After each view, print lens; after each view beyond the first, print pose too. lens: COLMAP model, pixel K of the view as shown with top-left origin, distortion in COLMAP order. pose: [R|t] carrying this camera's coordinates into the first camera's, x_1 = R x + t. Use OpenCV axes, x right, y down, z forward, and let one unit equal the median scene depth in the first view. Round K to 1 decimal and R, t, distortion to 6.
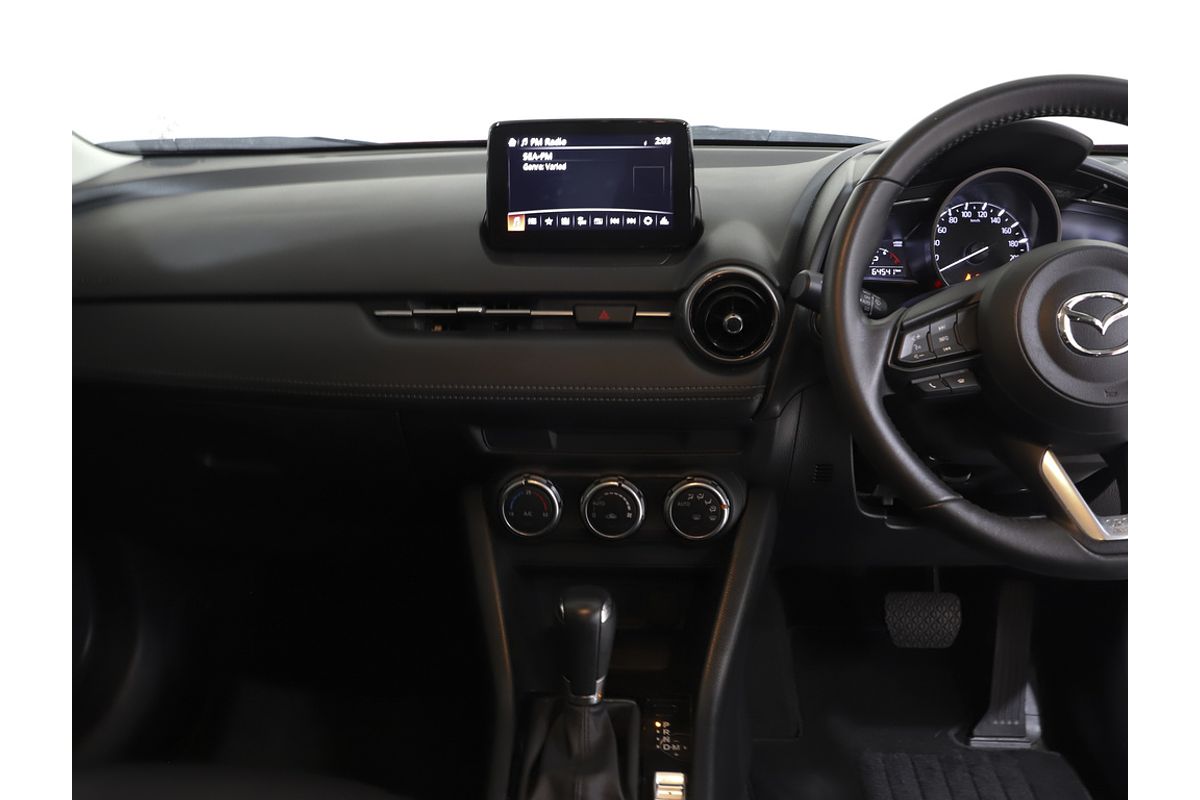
lens RADIAL K [[1001.5, 0, 597.4], [0, 1001.5, 399.7], [0, 0, 1]] dist [-0.049129, -0.003963]
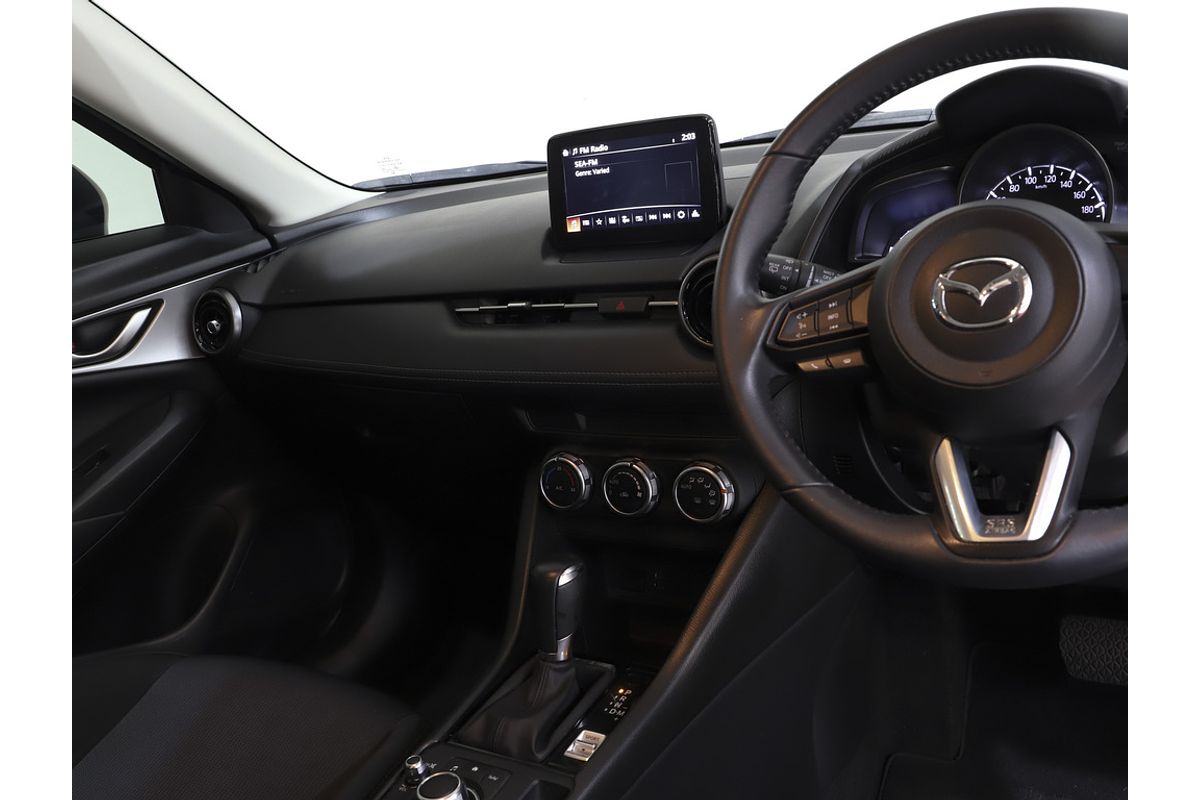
lens RADIAL K [[980.2, 0, 591.8], [0, 980.2, 396.5], [0, 0, 1]] dist [-0.055856, 0.016488]
pose [[0.881332, 0.012706, -0.472327, 0.457108], [-0.018357, 0.999804, -0.007359, 0.020032], [0.472141, 0.015156, 0.881393, 0.062350]]
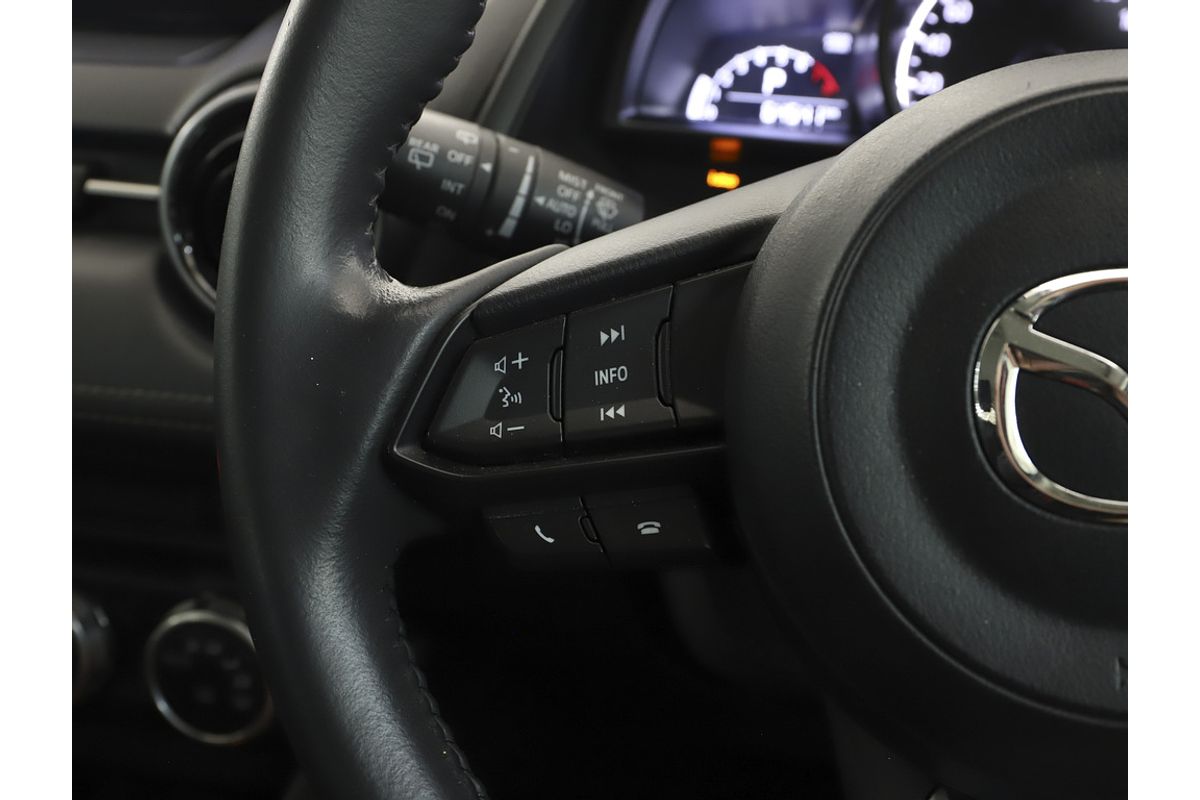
lens RADIAL K [[1311.2, 0, 595.7], [0, 1311.2, 406.6], [0, 0, 1]] dist [0.046440, 0.000000]
pose [[0.983992, 0.096792, -0.149638, 0.314263], [-0.077391, 0.988430, 0.130448, -0.079413], [0.160533, -0.116779, 0.980098, 0.488848]]
